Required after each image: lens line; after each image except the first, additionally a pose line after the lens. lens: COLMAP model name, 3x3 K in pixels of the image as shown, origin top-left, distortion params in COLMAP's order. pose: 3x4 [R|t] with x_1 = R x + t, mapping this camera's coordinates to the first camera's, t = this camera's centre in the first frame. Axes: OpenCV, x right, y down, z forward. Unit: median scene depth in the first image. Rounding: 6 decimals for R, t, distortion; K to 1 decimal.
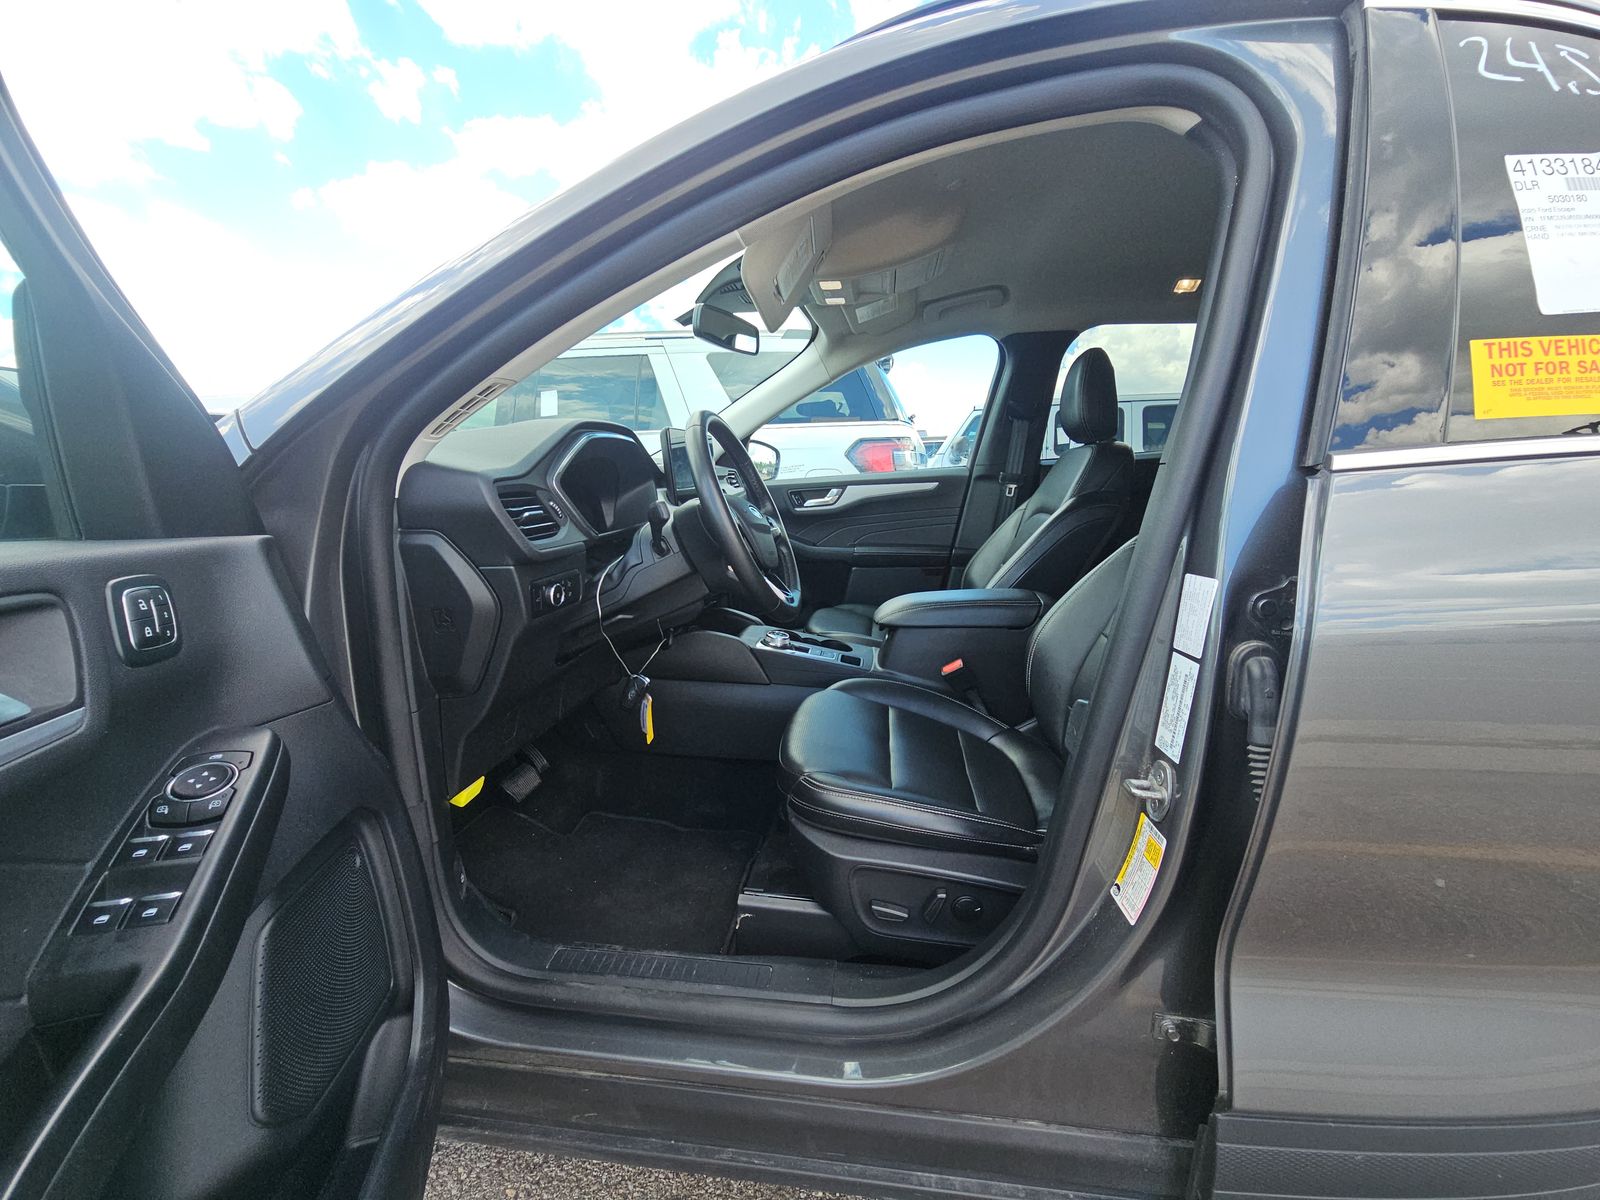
lens RADIAL K [[635.4, 0, 800.0], [0, 635.4, 600.0], [0, 0, 1]] dist [0.011284, -0.007428]
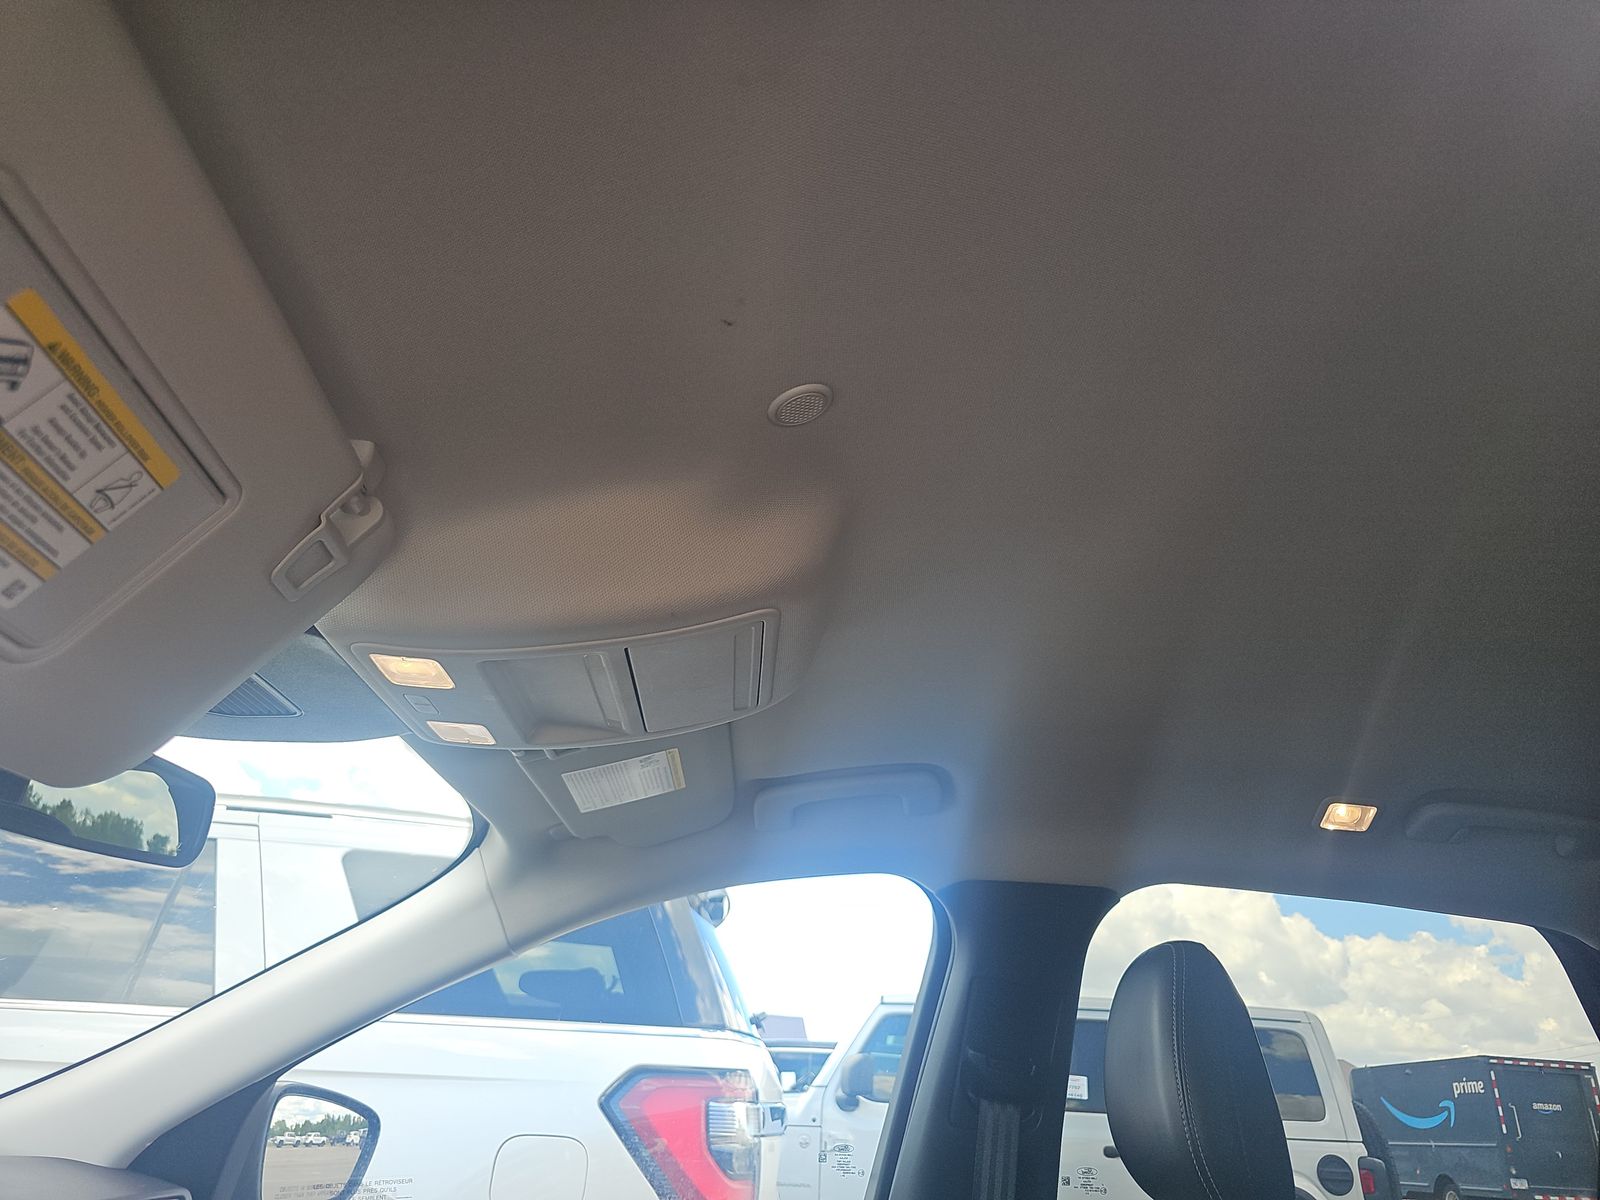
lens RADIAL K [[1064.2, 0, 794.9], [0, 1064.2, 572.0], [0, 0, 1]] dist [0.000388, -0.003287]
pose [[0.980139, 0.144650, 0.135663, 0.051301], [-0.032674, 0.792524, -0.608965, -0.076279], [-0.195603, 0.592437, 0.781510, 0.181867]]
